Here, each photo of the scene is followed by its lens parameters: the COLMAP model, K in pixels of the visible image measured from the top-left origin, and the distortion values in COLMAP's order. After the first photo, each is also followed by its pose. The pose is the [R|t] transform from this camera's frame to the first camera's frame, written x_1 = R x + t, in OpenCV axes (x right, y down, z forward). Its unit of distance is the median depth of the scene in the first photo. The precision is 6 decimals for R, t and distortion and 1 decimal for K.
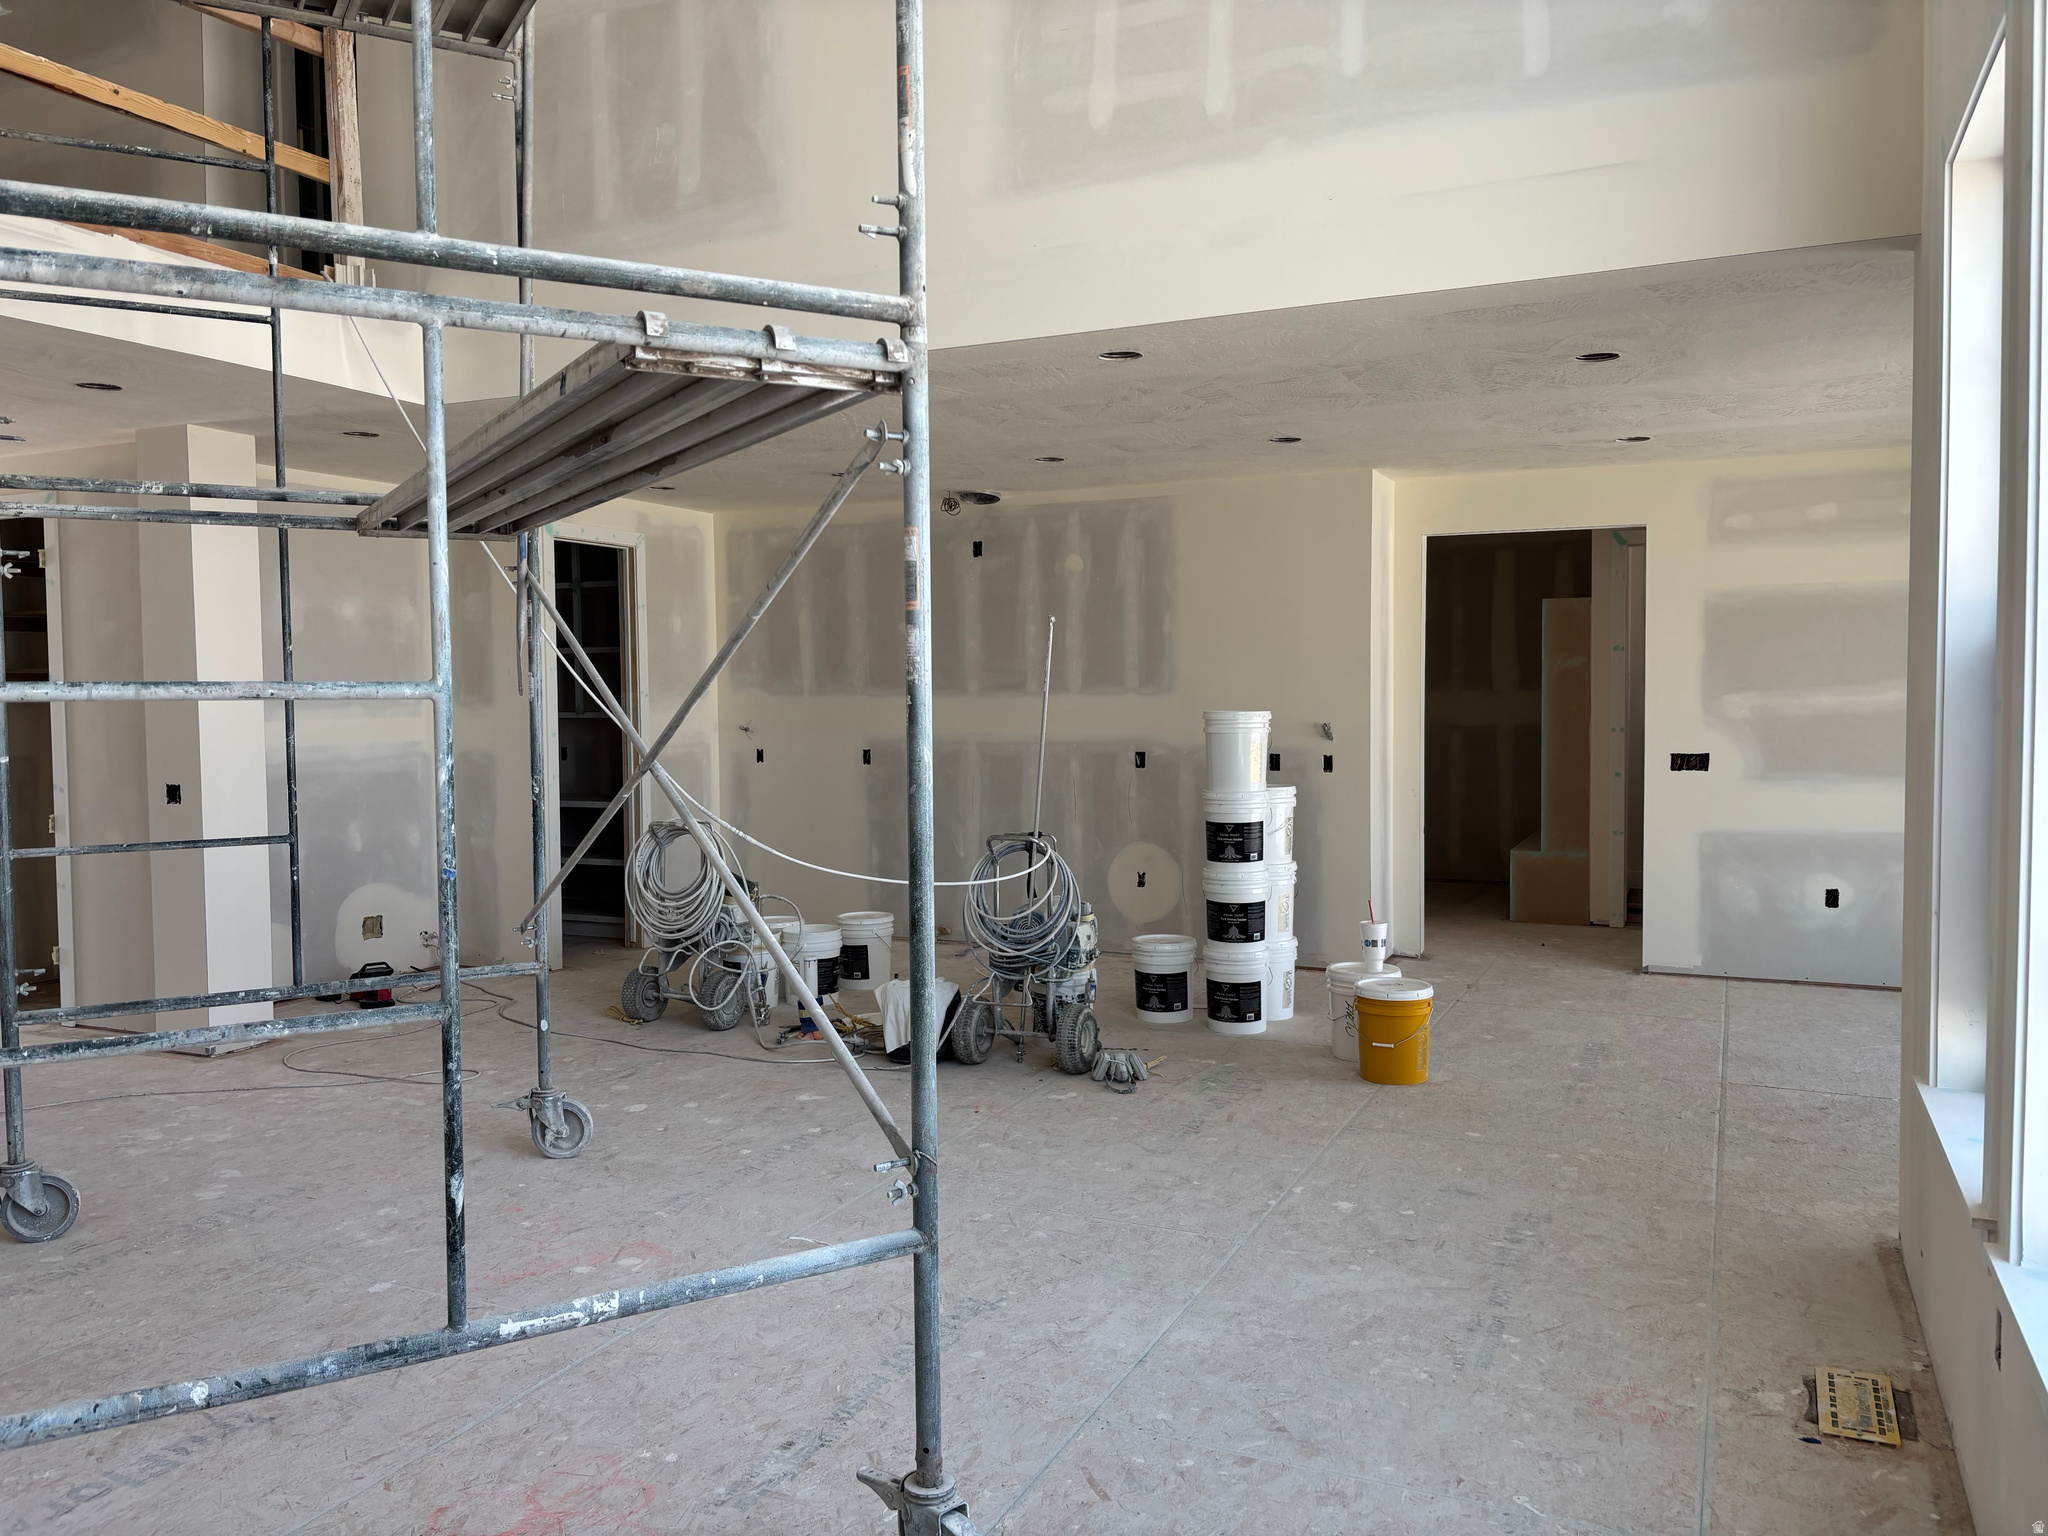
lens RADIAL K [[1545.2, 0, 1024.0], [0, 1545.2, 768.0], [0, 0, 1]] dist [-0.005895, -0.001862]
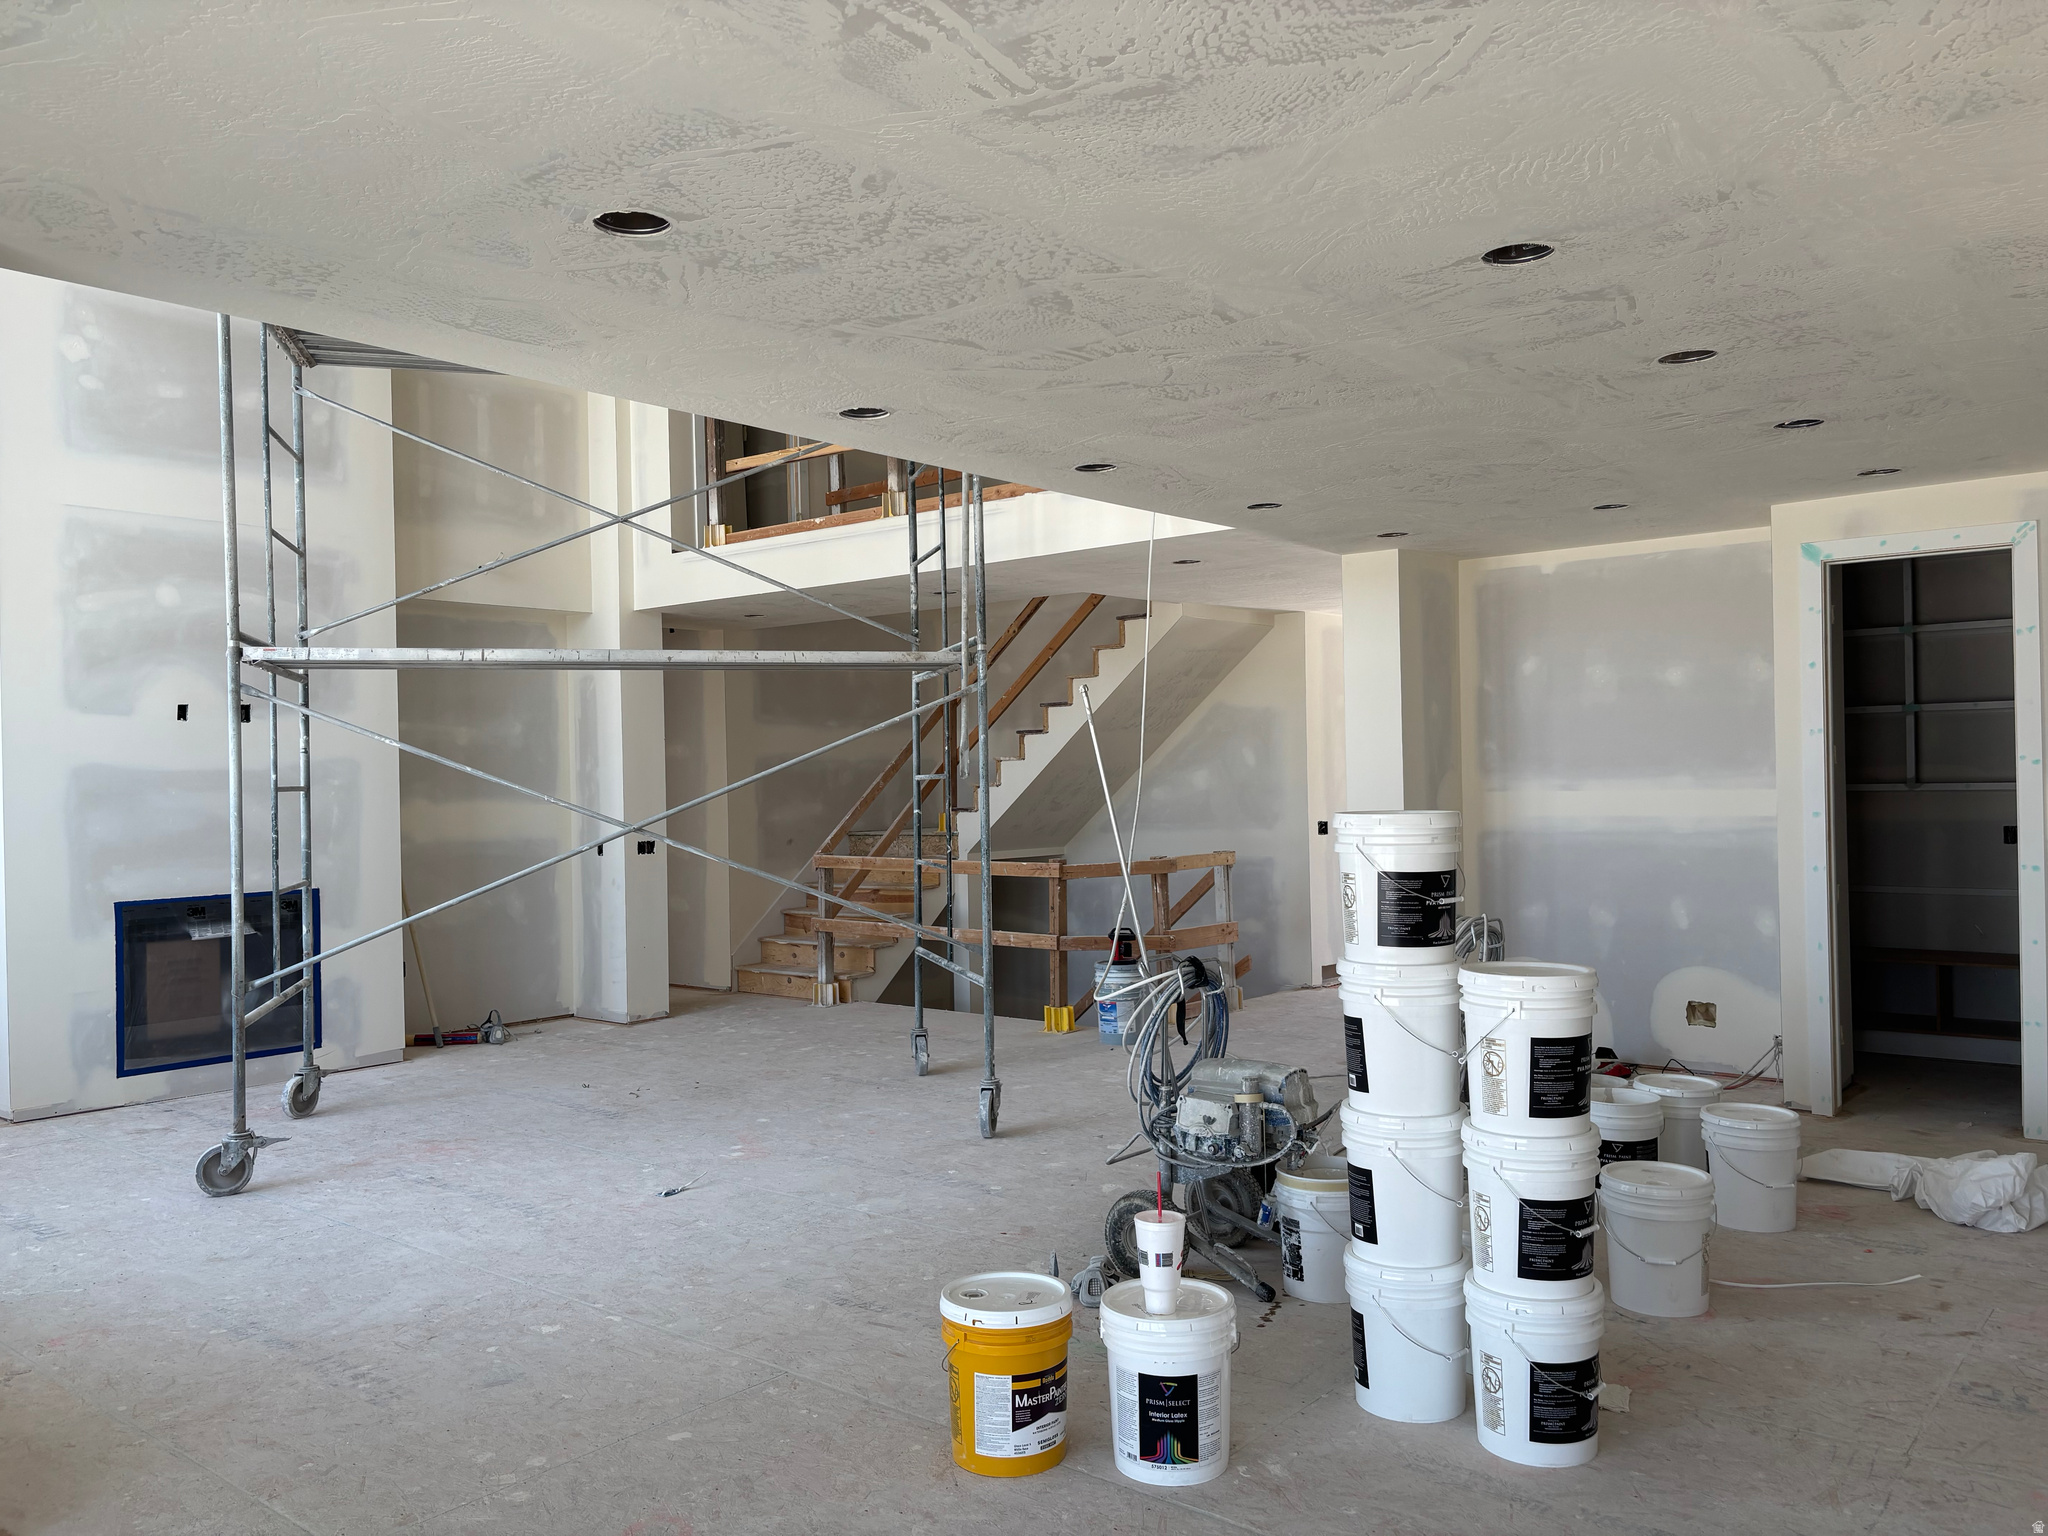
lens RADIAL K [[1581.8, 0, 1024.0], [0, 1581.8, 768.0], [0, 0, 1]] dist [0.045398, 0.004616]
pose [[-0.263736, 0.013170, -0.964505, 0.943649], [-0.029545, 0.999327, 0.021725, -0.082681], [0.964142, 0.034226, -0.263170, 1.337830]]
